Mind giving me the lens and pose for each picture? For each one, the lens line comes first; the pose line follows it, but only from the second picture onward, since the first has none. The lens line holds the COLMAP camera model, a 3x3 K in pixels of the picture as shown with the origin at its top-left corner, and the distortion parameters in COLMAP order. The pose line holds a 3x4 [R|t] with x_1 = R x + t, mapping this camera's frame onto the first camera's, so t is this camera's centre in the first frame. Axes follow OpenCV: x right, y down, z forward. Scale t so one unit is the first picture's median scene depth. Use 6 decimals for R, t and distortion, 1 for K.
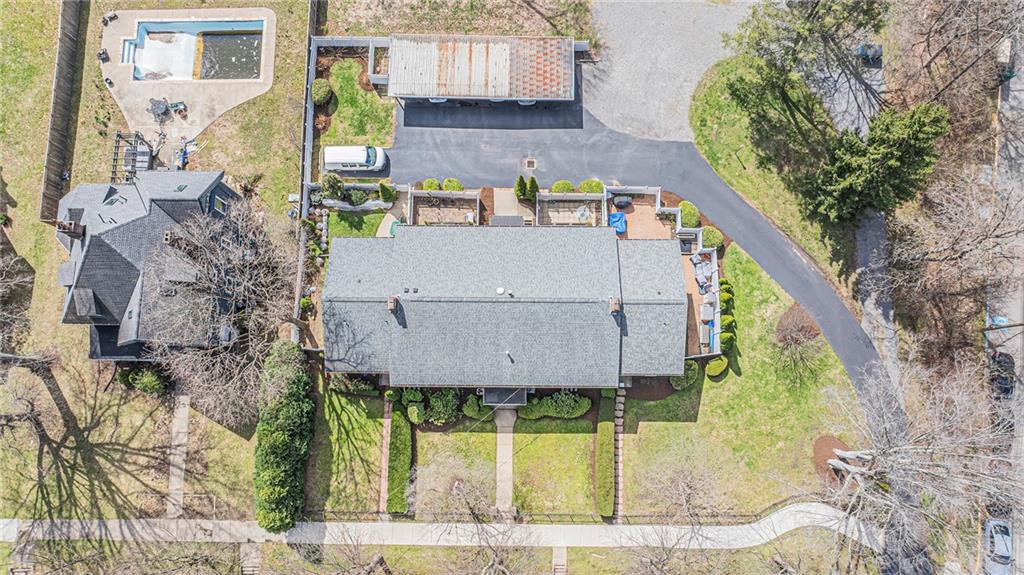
lens RADIAL K [[695.5, 0, 518.0], [0, 695.5, 286.7], [0, 0, 1]] dist [-0.031486, 0.005340]
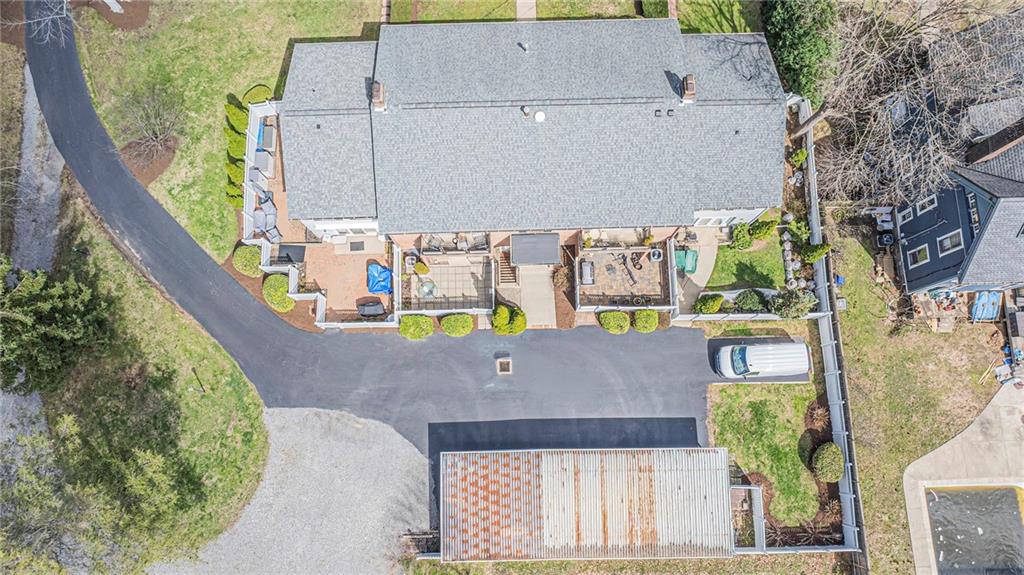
lens RADIAL K [[695.5, 0, 518.3], [0, 695.5, 286.8], [0, 0, 1]] dist [-0.031486, 0.005340]
pose [[-0.999390, 0.034657, -0.004228, 0.004991], [-0.034039, -0.940214, 0.338879, -0.340187], [0.007770, 0.338816, 0.940821, 0.331622]]
